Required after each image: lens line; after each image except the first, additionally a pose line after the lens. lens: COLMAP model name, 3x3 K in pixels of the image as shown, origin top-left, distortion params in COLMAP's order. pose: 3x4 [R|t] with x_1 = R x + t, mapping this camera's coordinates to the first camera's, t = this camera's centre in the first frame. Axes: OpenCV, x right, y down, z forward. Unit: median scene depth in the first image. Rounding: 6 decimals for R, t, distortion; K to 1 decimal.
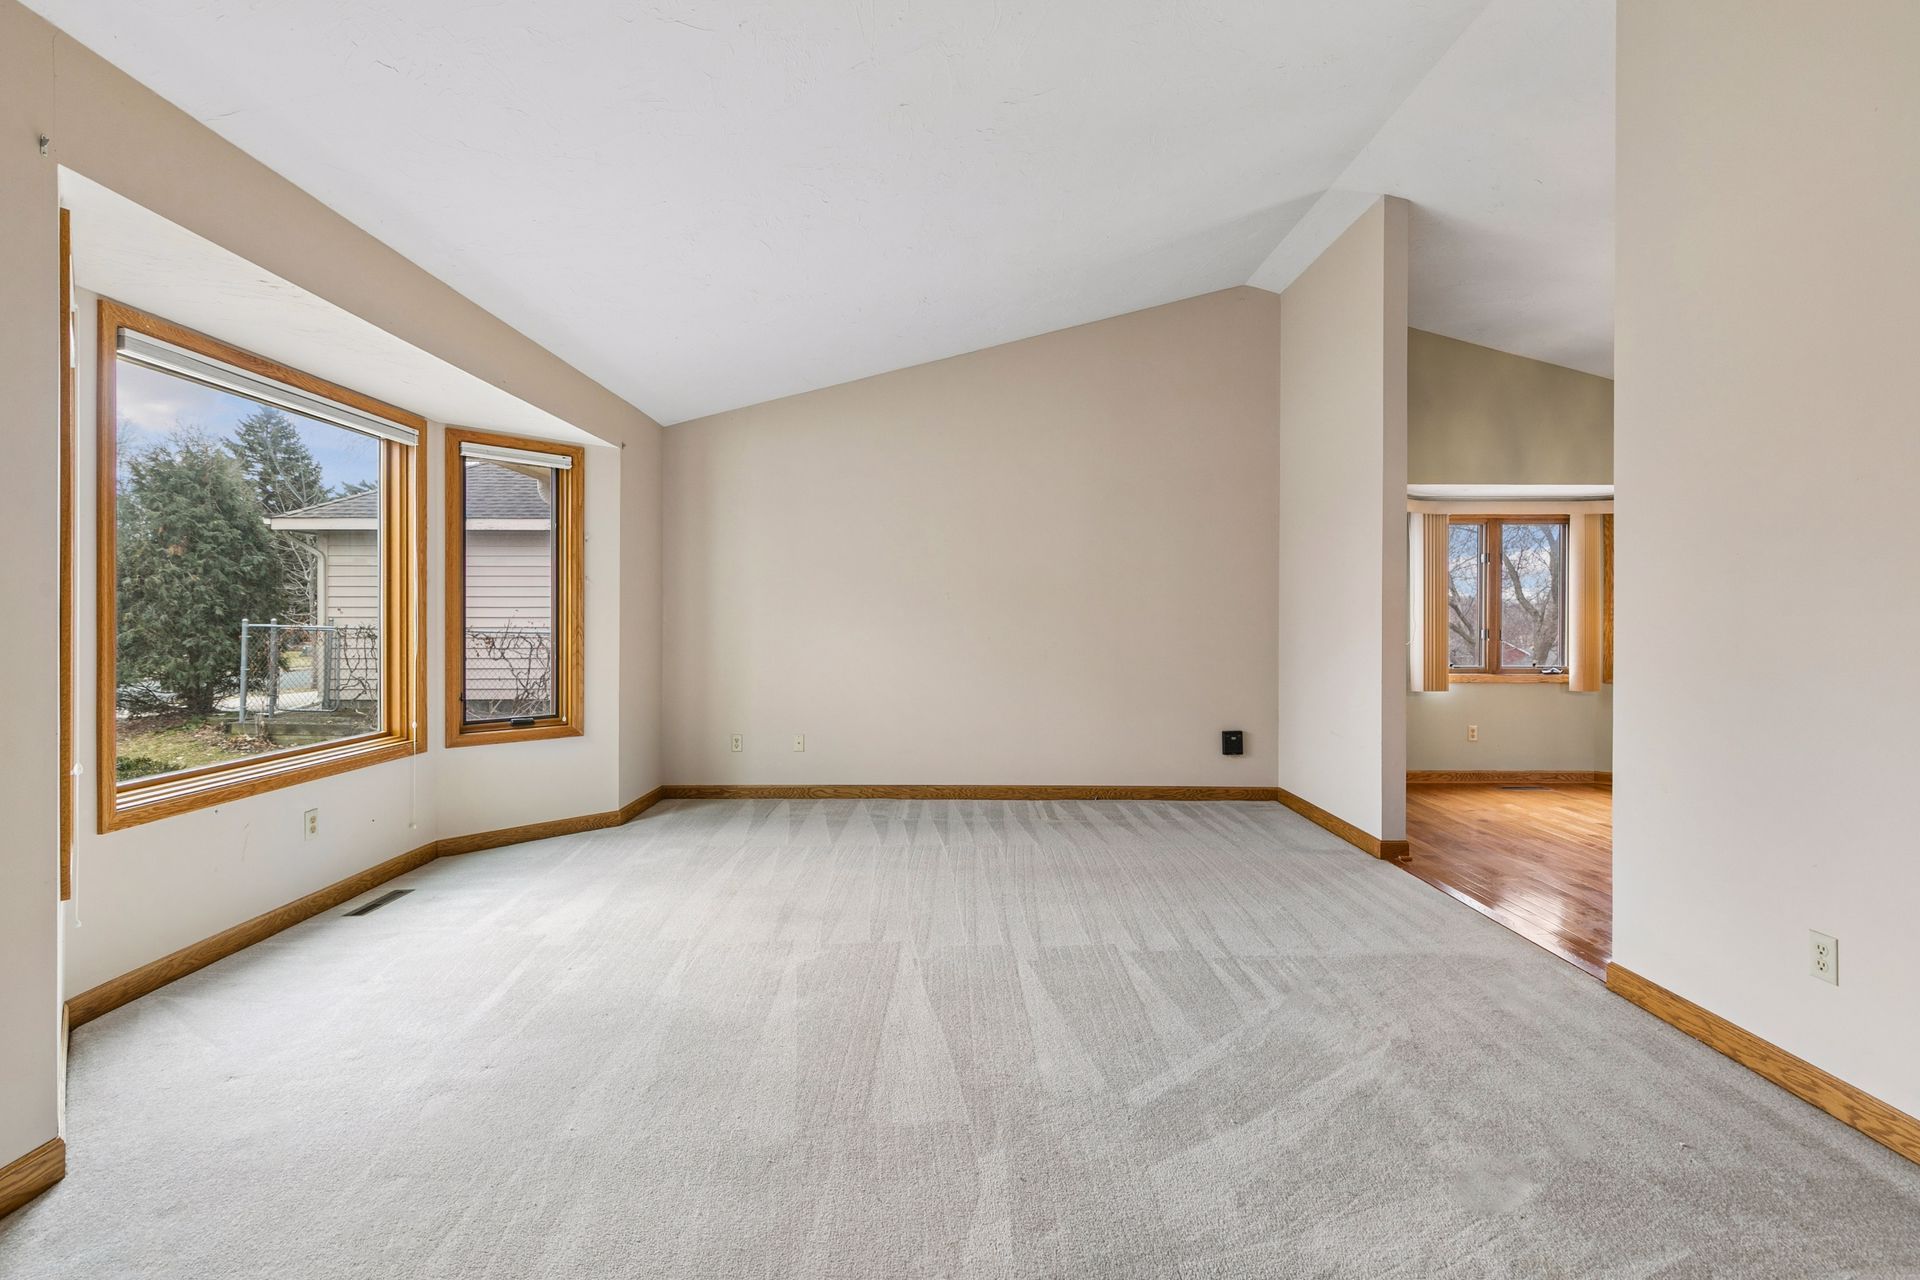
lens RADIAL K [[862.3, 0, 969.5], [0, 862.3, 621.9], [0, 0, 1]] dist [0.000477, 0.001503]
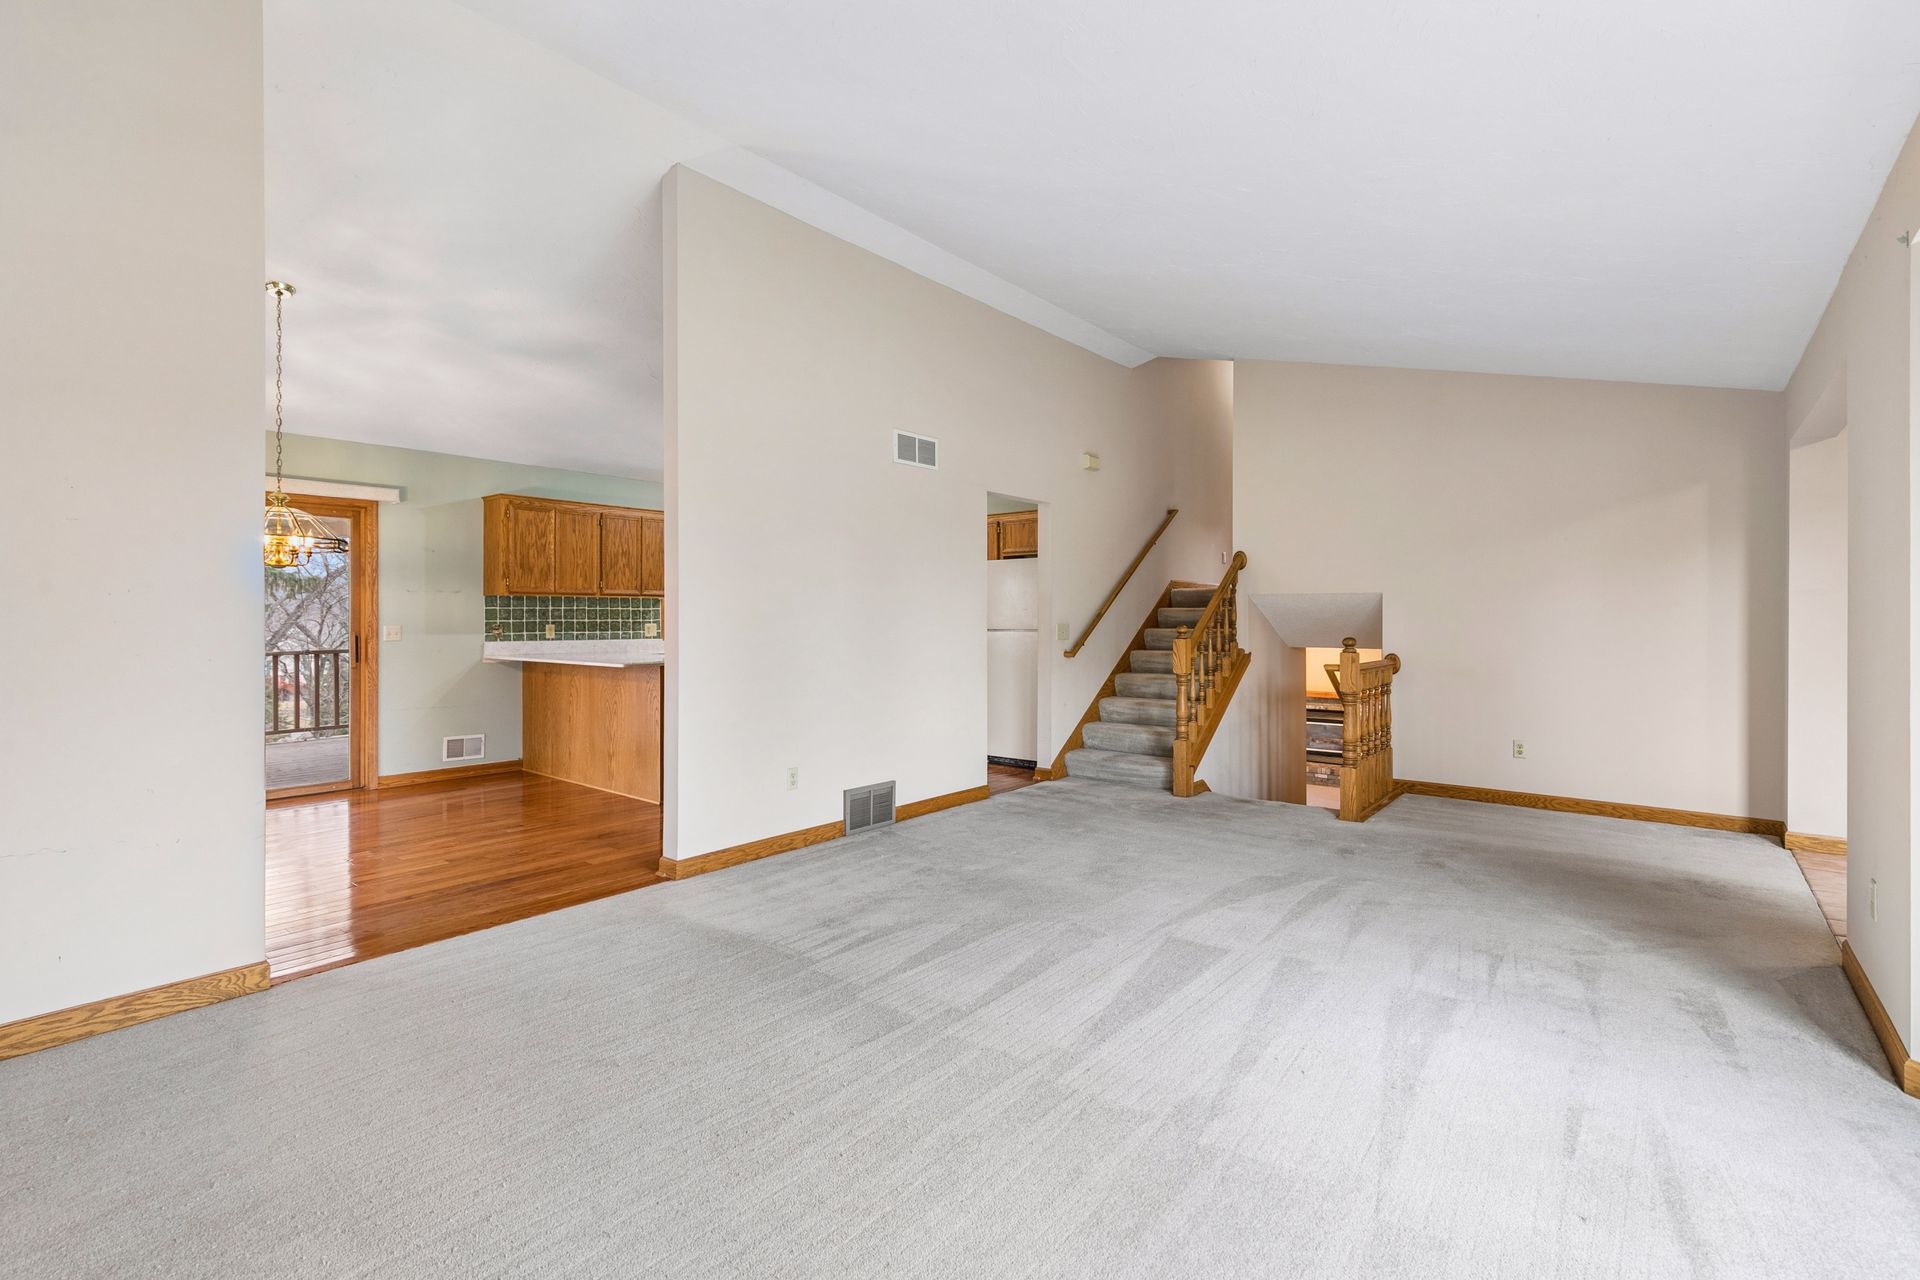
lens RADIAL K [[862.3, 0, 962.4], [0, 862.3, 615.4], [0, 0, 1]] dist [0.000477, 0.001503]
pose [[-0.772936, -0.002964, 0.634477, -0.232915], [0.000550, 0.999986, 0.005341, -0.008168], [-0.634484, 0.004477, -0.772923, 0.805946]]
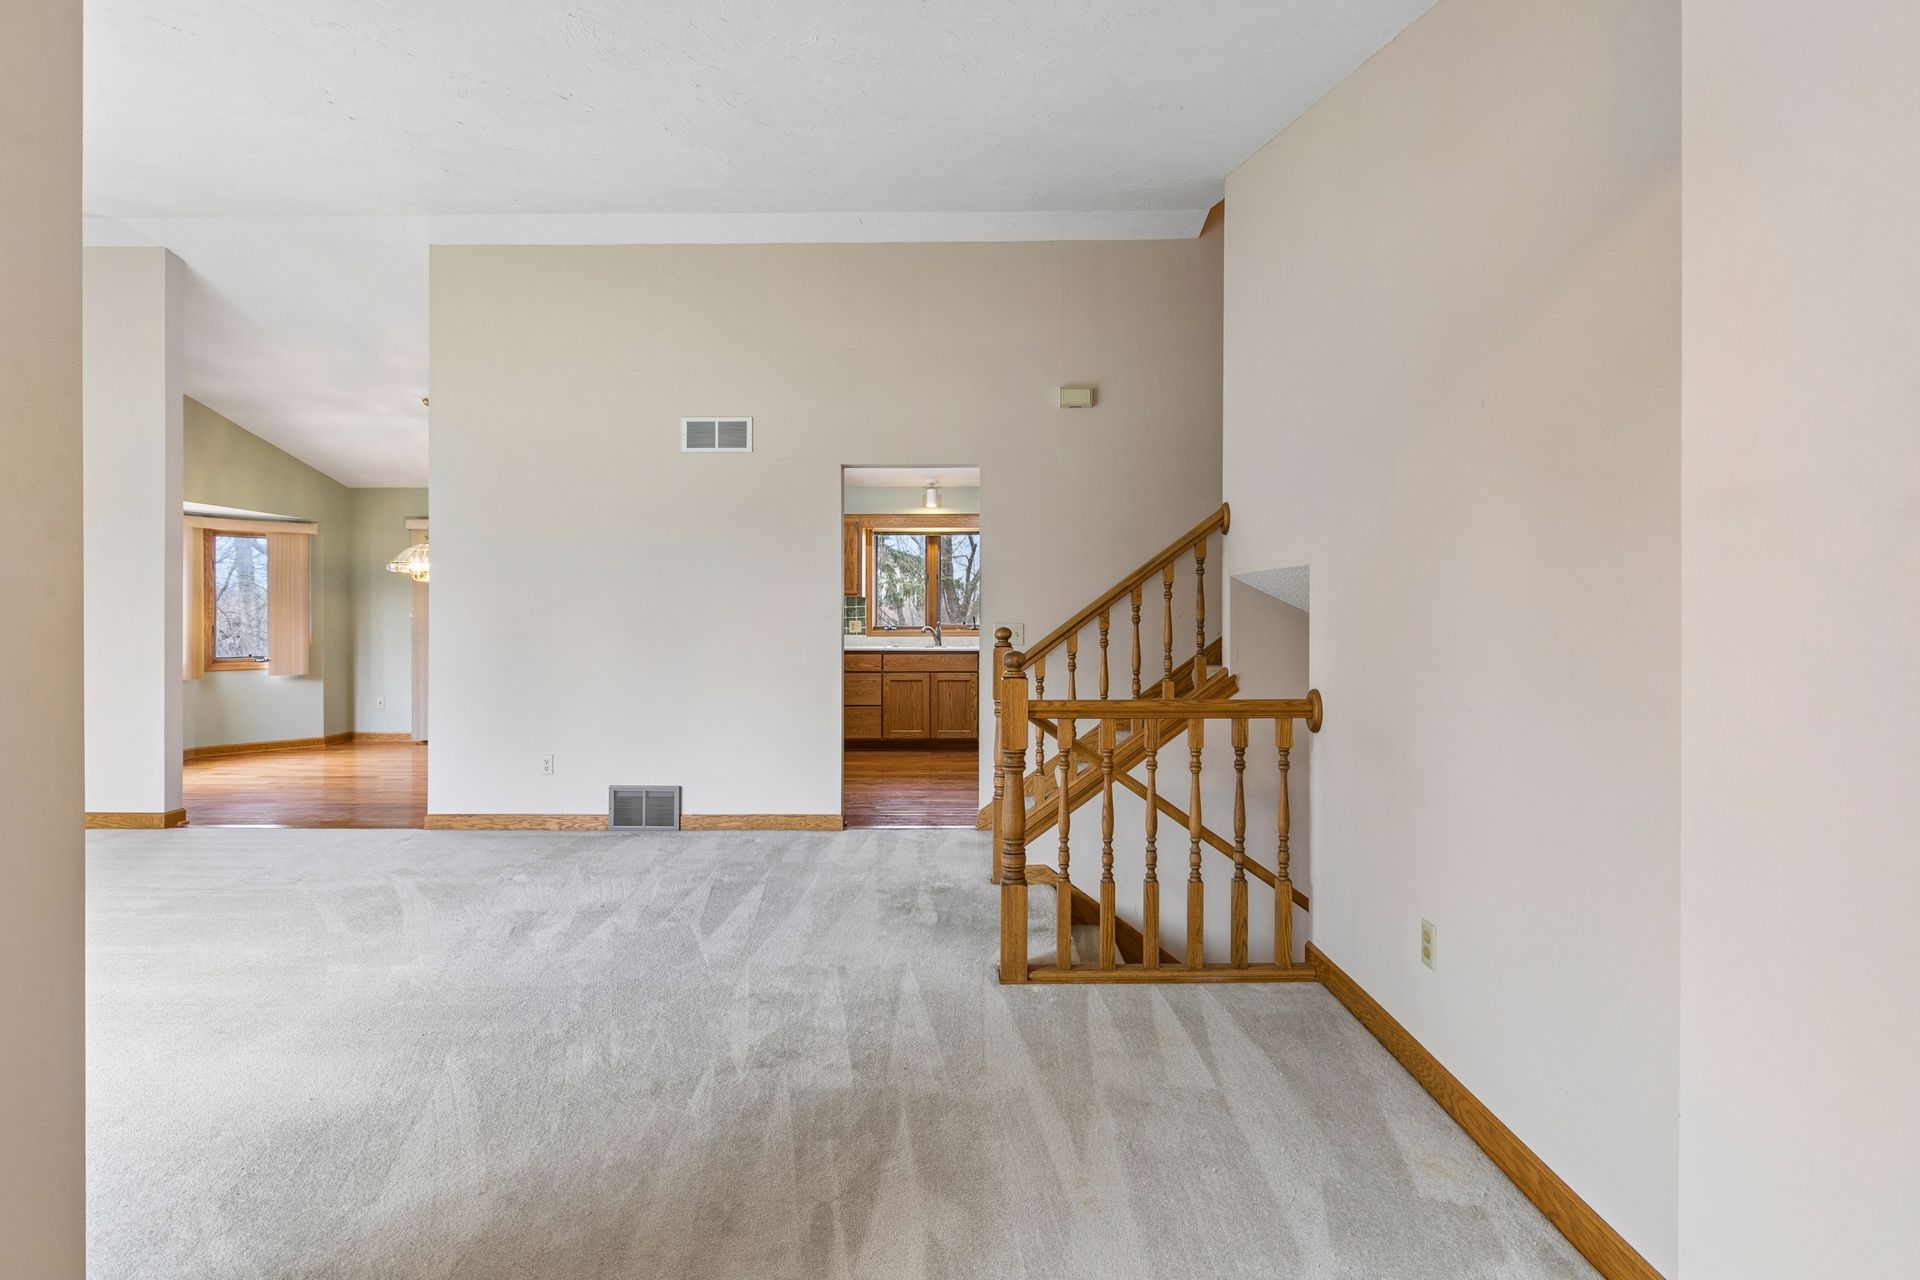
lens RADIAL K [[901.3, 0, 965.6], [0, 901.3, 605.7], [0, 0, 1]] dist [-0.006439, -0.000638]
pose [[0.010091, 0.004823, 0.999937, -0.475587], [0.006907, 0.999964, -0.004893, -0.004857], [-0.999925, 0.006956, 0.010057, -0.047917]]
